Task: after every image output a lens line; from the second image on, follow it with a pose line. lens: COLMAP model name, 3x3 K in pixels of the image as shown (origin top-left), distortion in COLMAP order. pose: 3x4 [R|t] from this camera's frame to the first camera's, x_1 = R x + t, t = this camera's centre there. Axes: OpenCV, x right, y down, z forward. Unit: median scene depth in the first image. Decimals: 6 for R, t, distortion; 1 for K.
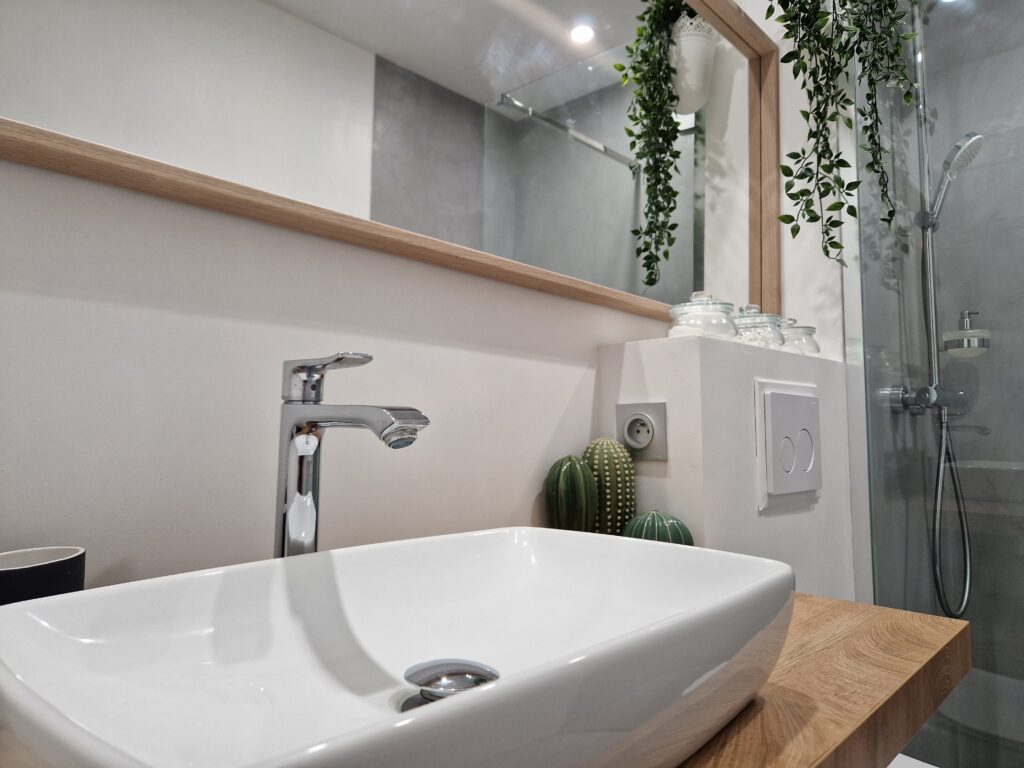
lens RADIAL K [[682.0, 0, 512.5], [0, 682.0, 374.4], [0, 0, 1]] dist [0.022099, -0.002493]
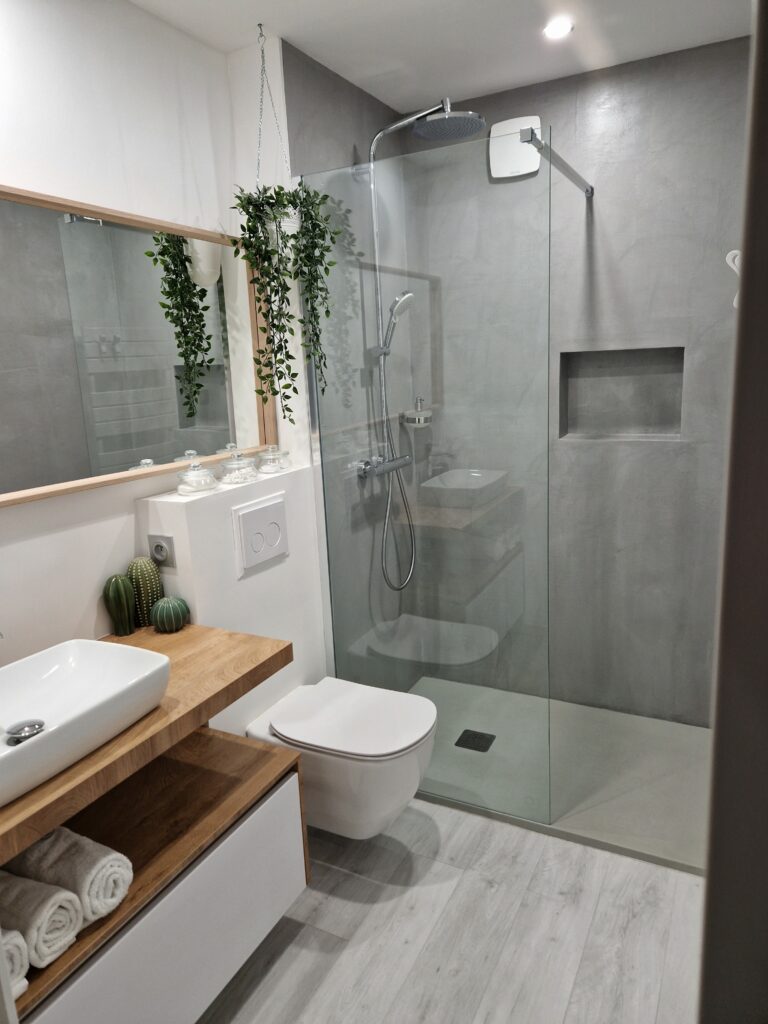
lens RADIAL K [[682.0, 0, 390.5], [0, 682.0, 517.7], [0, 0, 1]] dist [0.022099, -0.002493]
pose [[0.962020, -0.106964, 0.251152, 0.265720], [0.022275, 0.947726, 0.318306, -0.456725], [-0.272070, -0.300622, 0.914114, -0.638425]]
